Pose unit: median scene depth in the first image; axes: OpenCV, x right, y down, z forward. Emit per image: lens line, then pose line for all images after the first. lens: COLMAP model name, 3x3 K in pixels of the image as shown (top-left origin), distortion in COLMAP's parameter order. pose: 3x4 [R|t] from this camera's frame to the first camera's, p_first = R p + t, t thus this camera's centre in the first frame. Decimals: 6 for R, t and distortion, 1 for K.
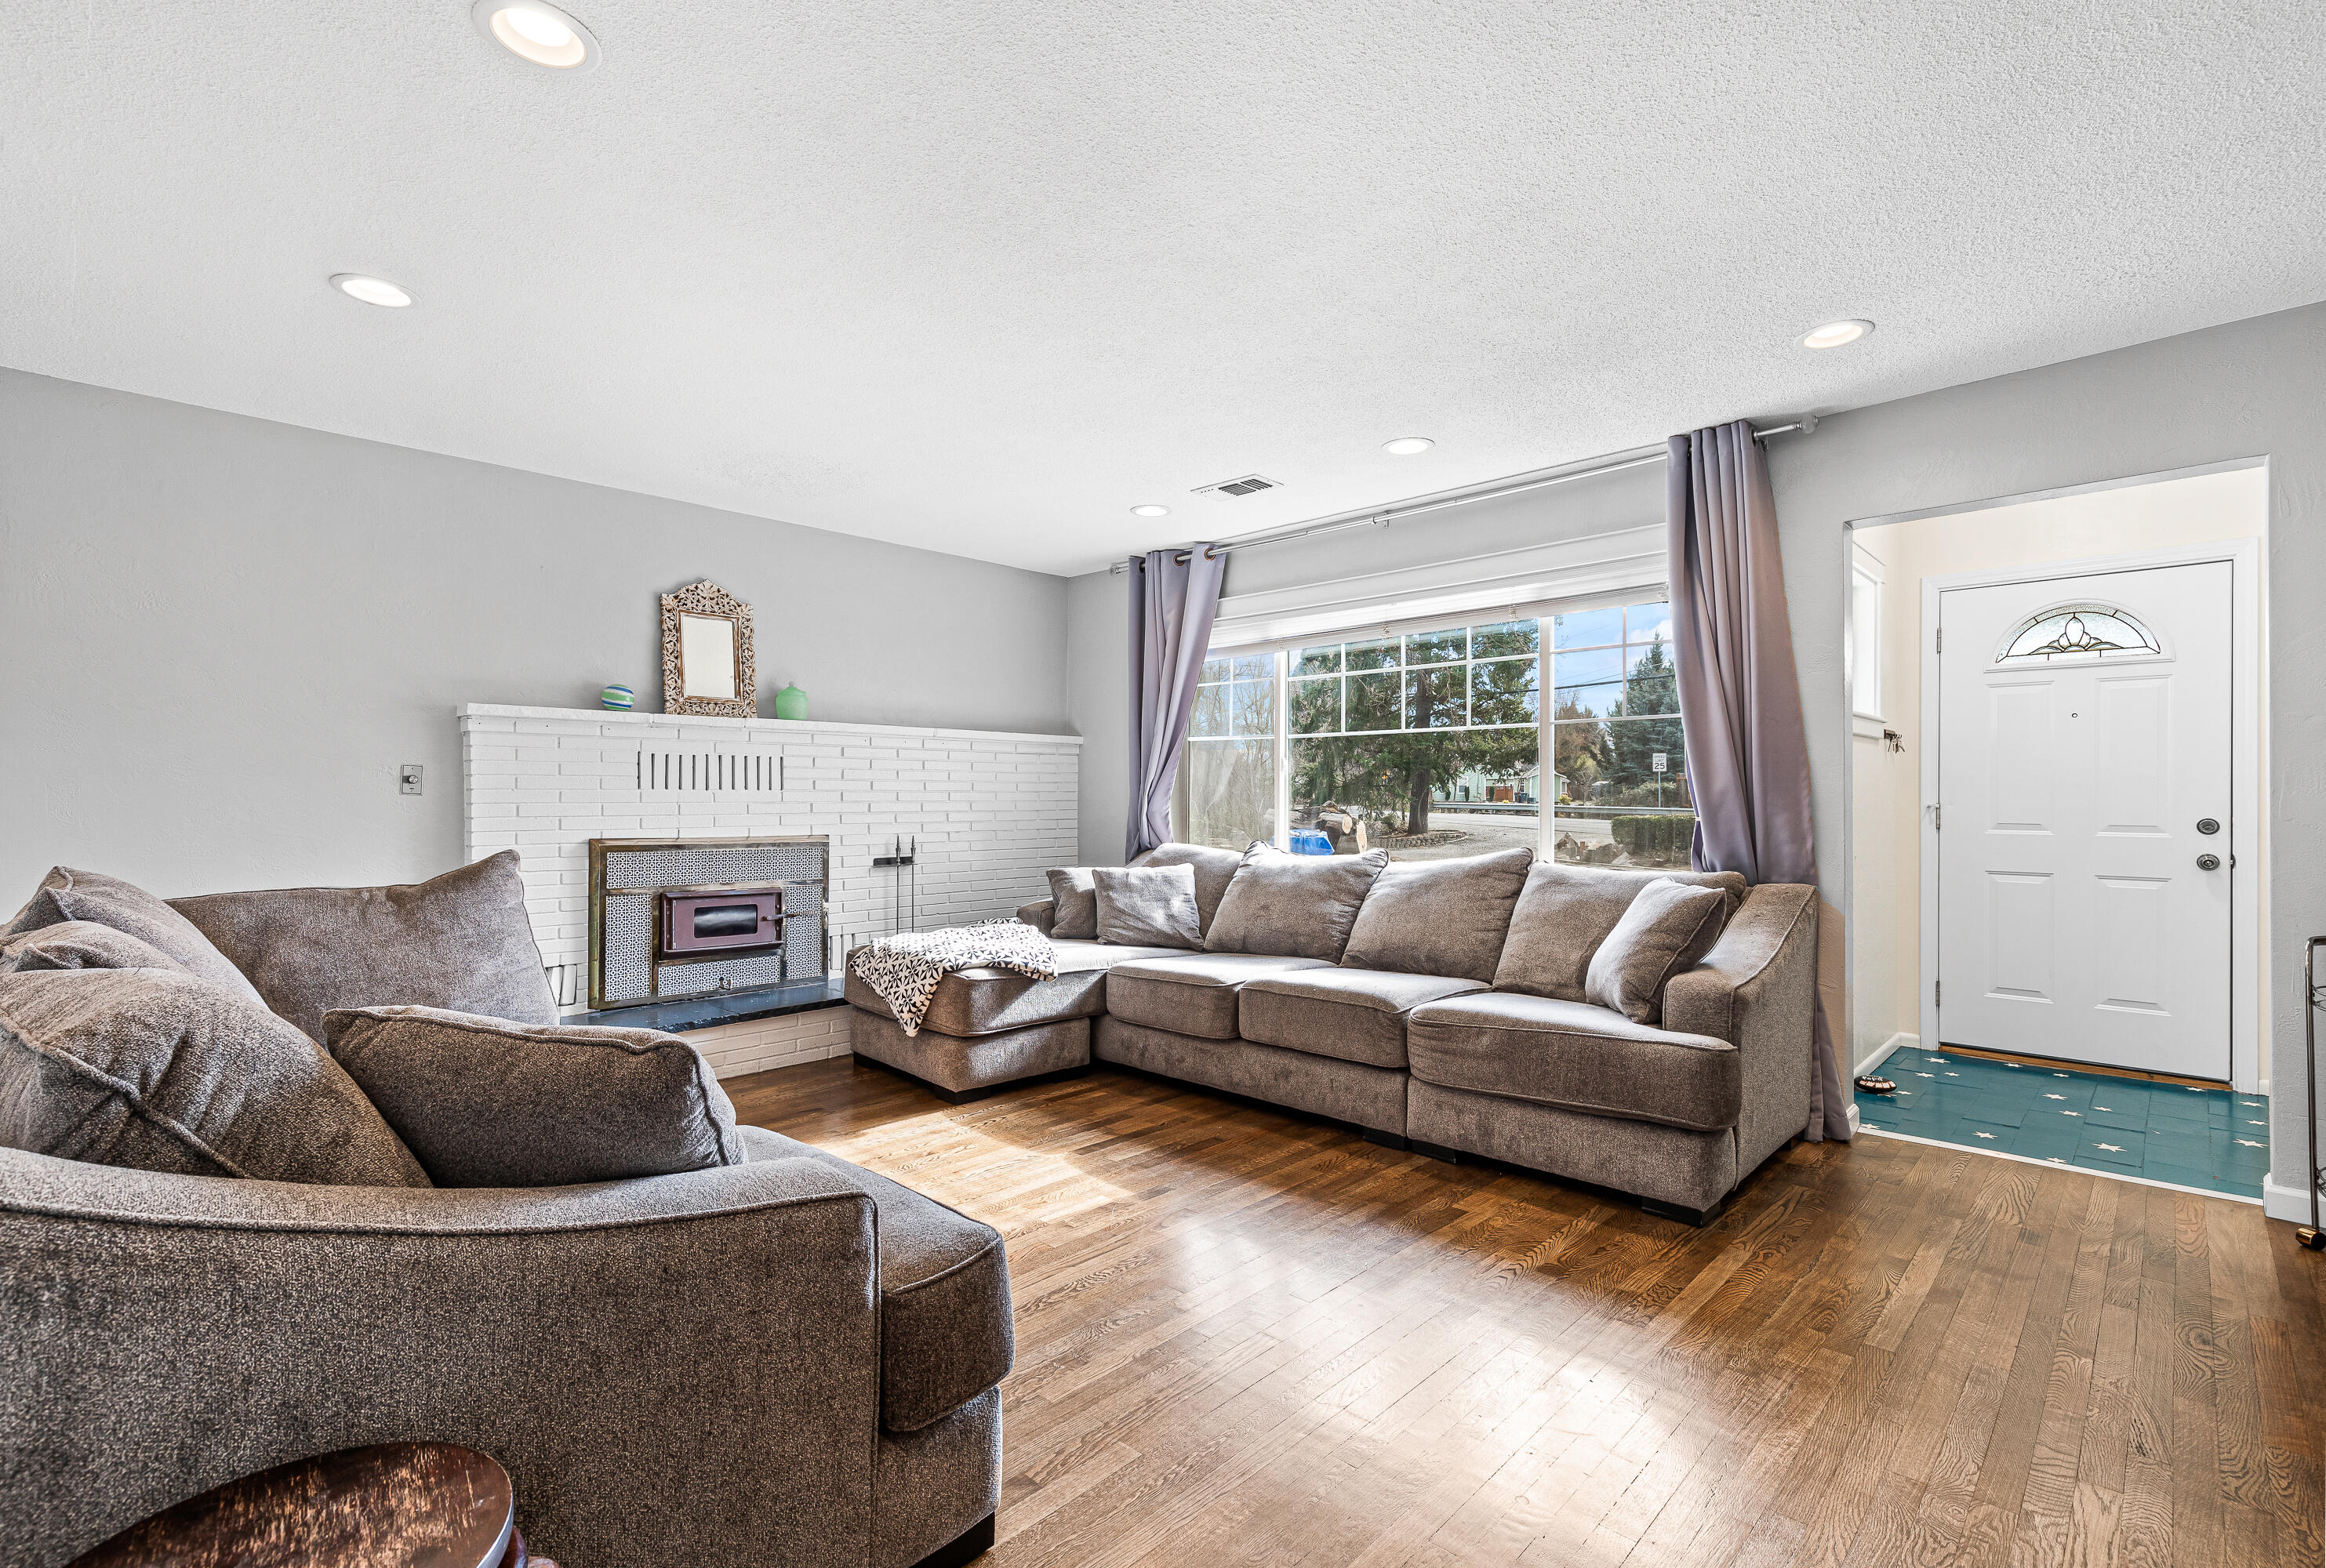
lens RADIAL K [[1050.3, 0, 1142.8], [0, 1050.3, 787.7], [0, 0, 1]] dist [0.006616, -0.000525]
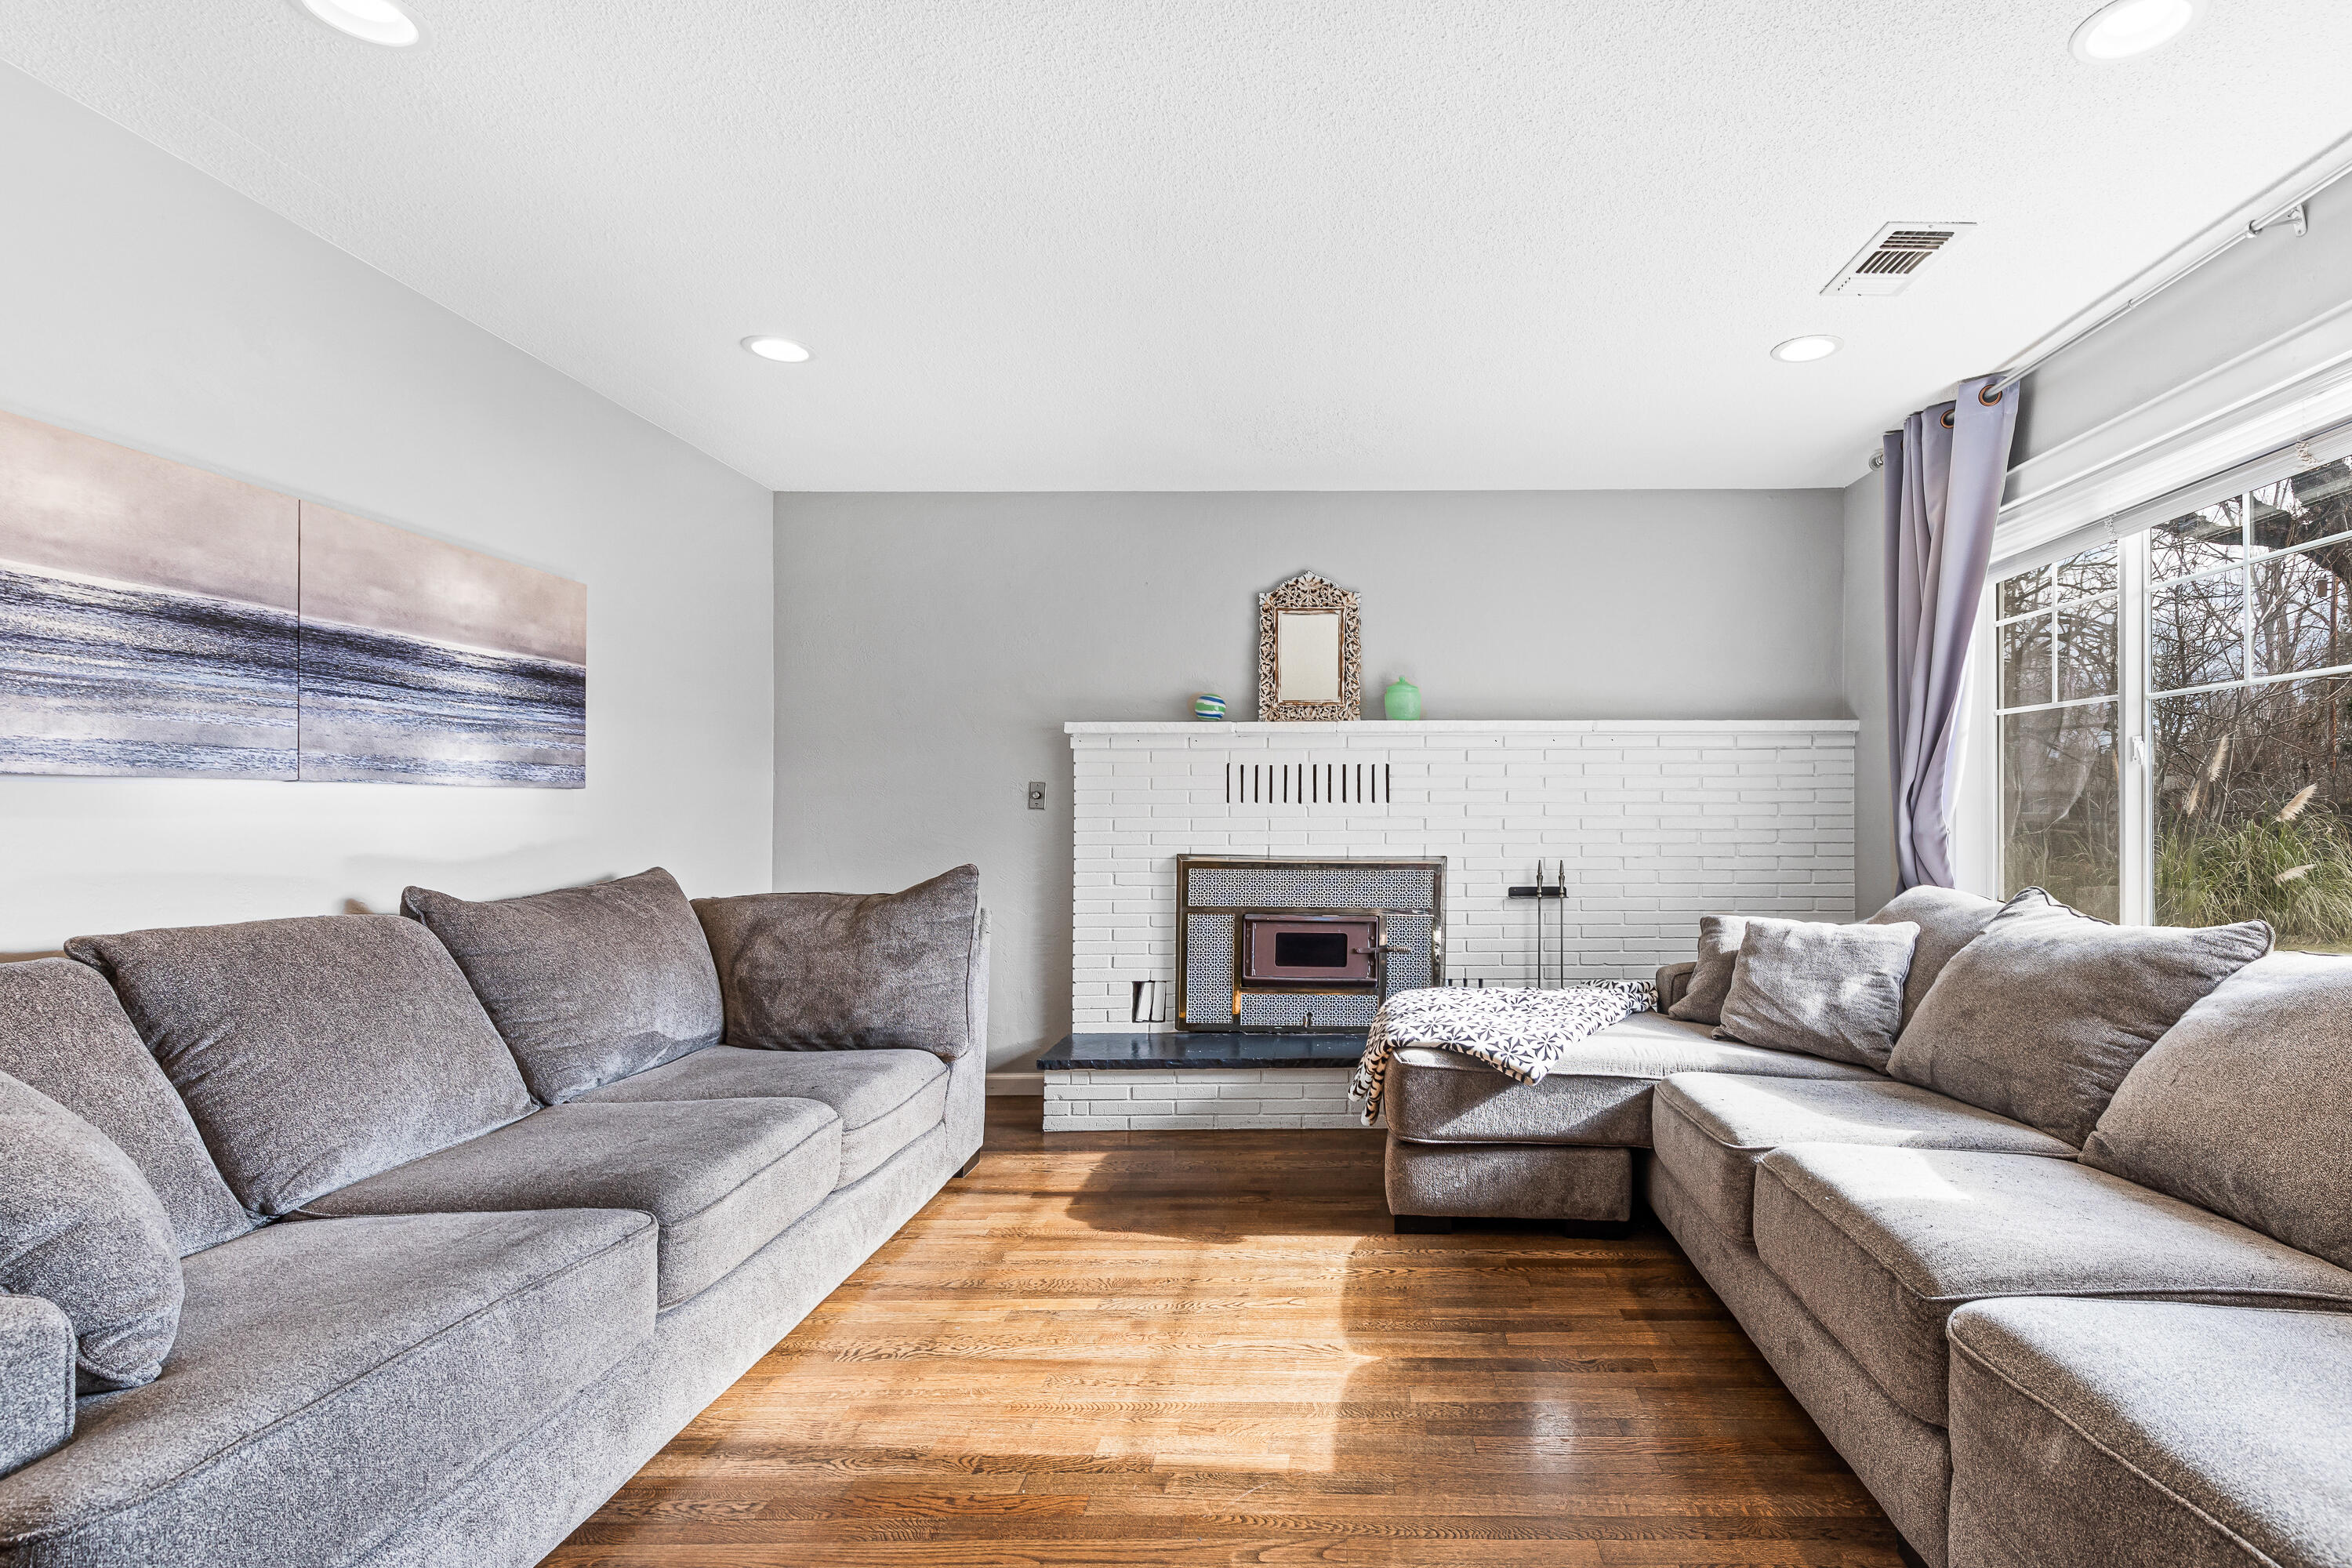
lens RADIAL K [[1110.1, 0, 1343.4], [0, 1110.1, 793.3], [0, 0, 1]] dist [0.013959, -0.004278]
pose [[0.705738, -0.011799, -0.708374, 0.308238], [0.008183, 0.999930, -0.008503, 0.002306], [0.708425, 0.000204, 0.705786, 0.378322]]
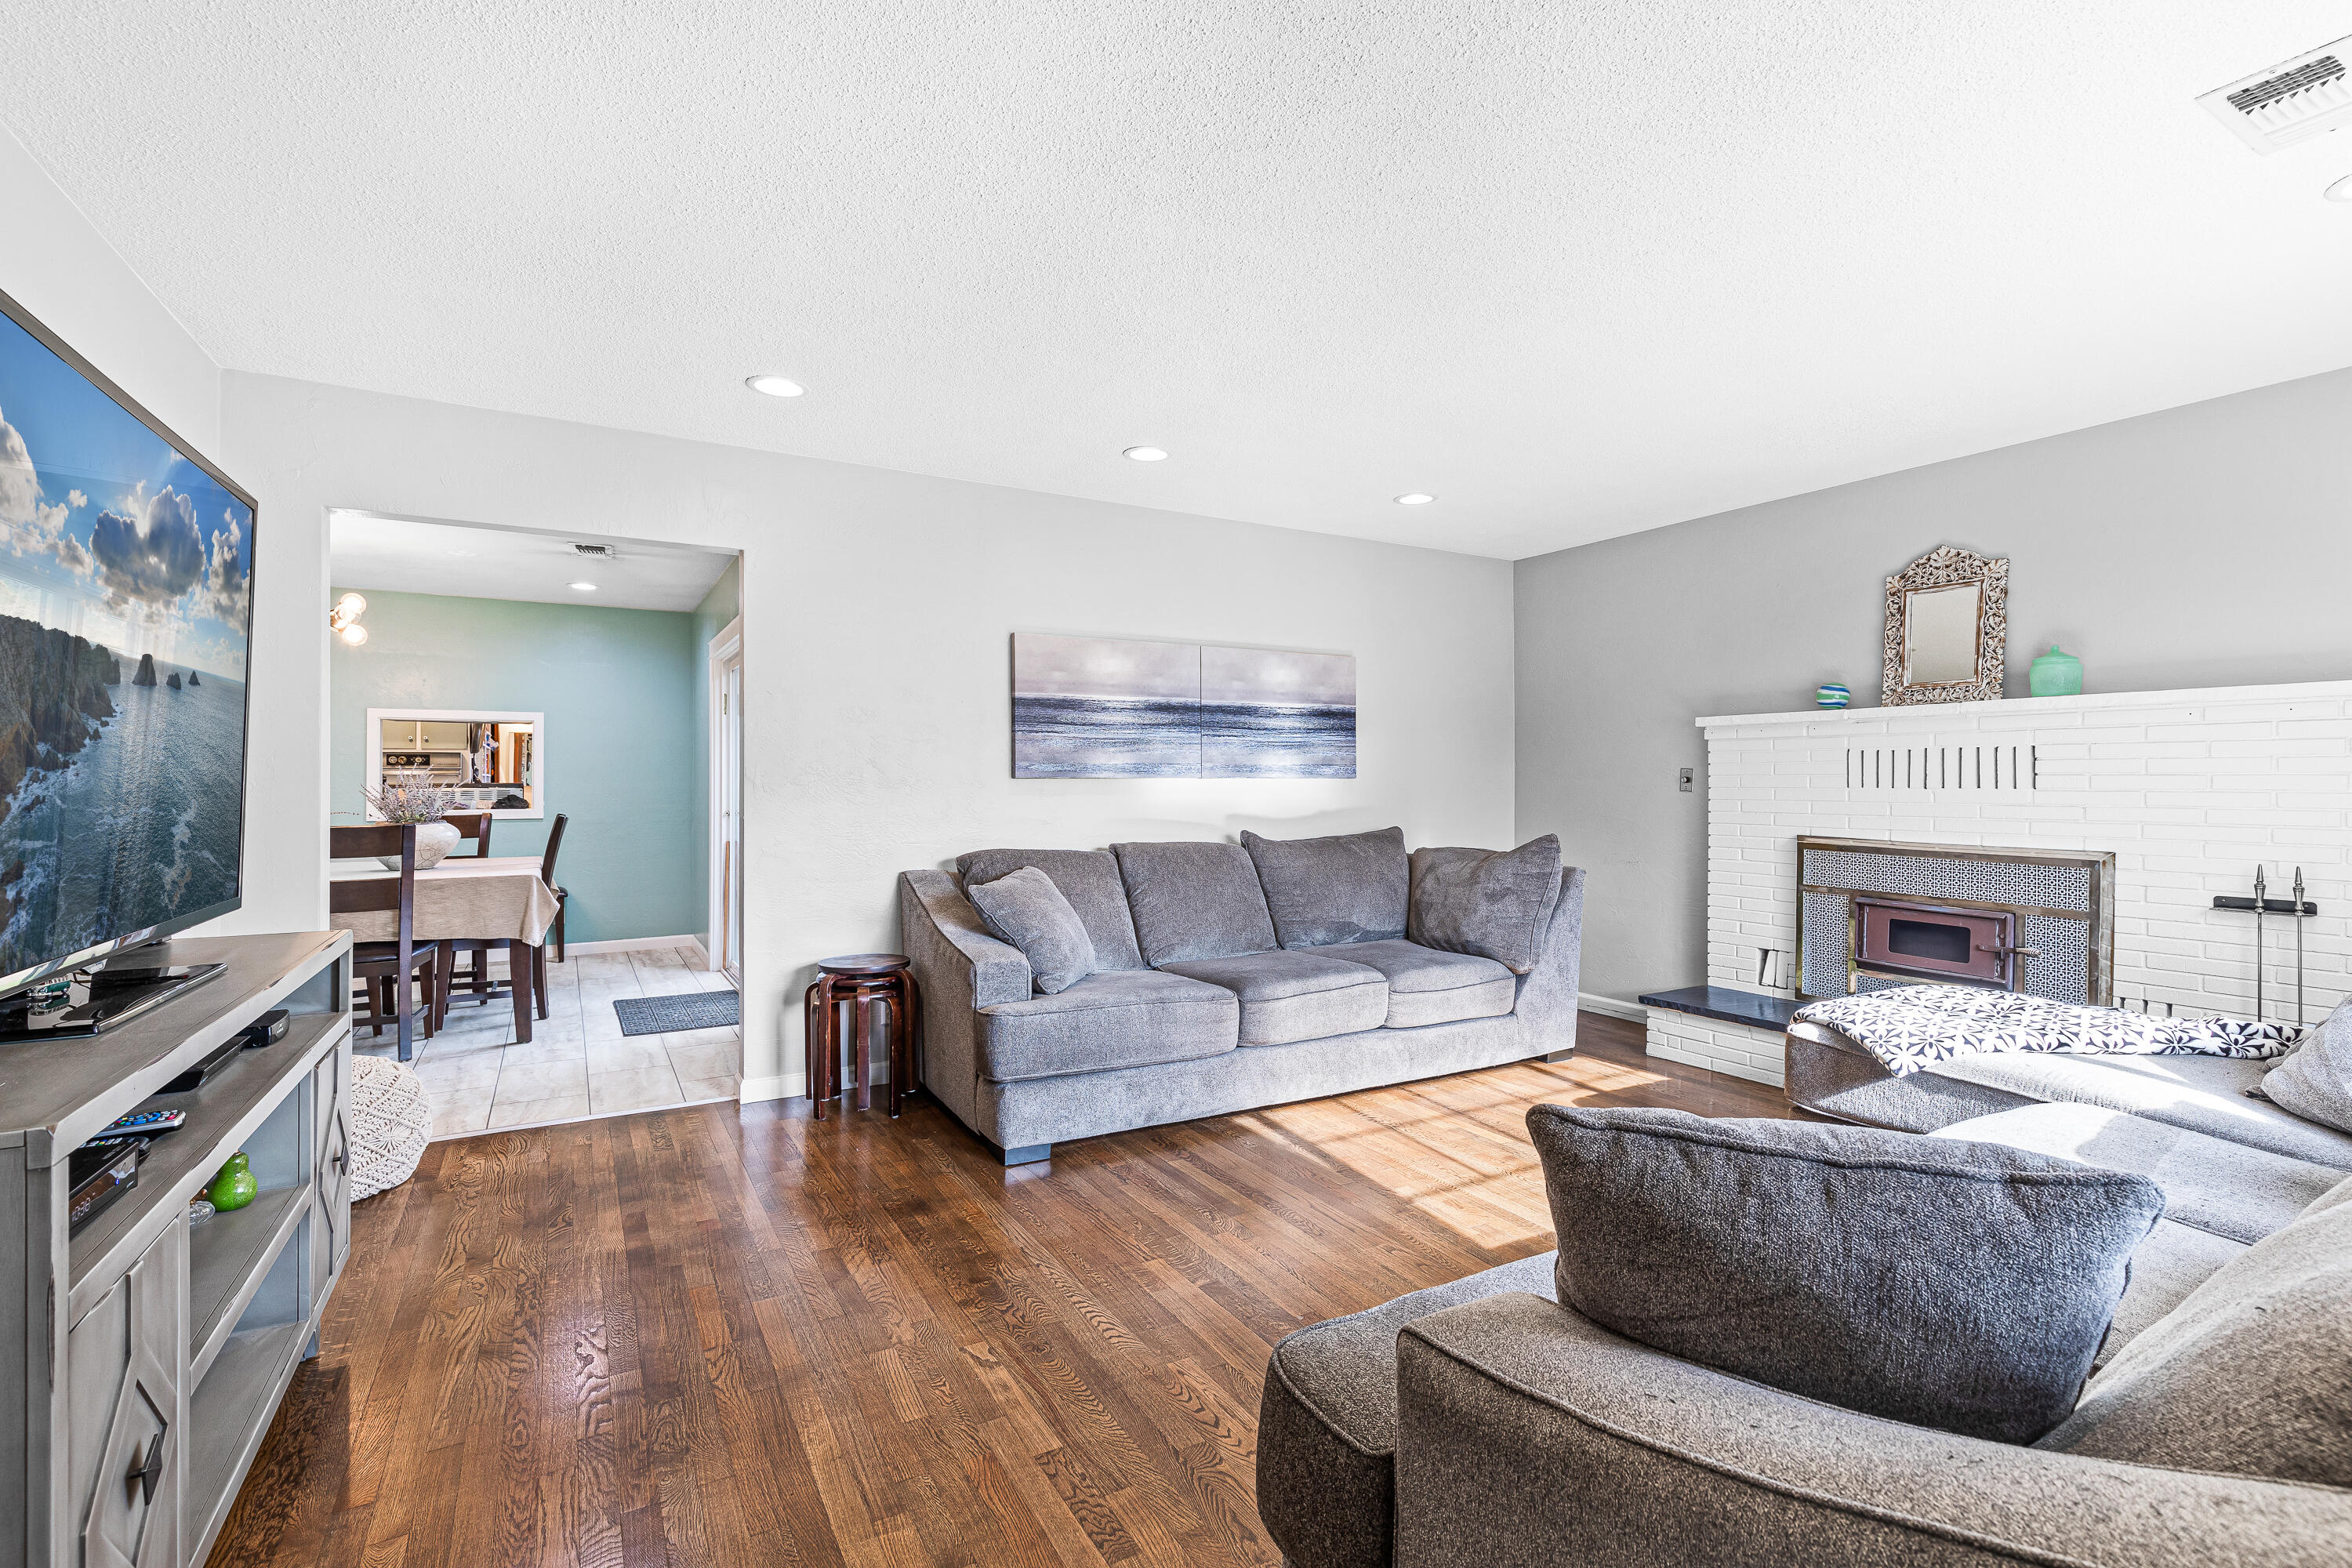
lens RADIAL K [[1062.2, 0, 1201.8], [0, 1062.2, 763.6], [0, 0, 1]] dist [0.006616, -0.000525]
pose [[-0.242649, -0.014994, -0.969998, 0.637834], [0.008219, 0.999813, -0.017511, -0.008532], [0.970079, -0.012222, -0.242480, 0.675061]]
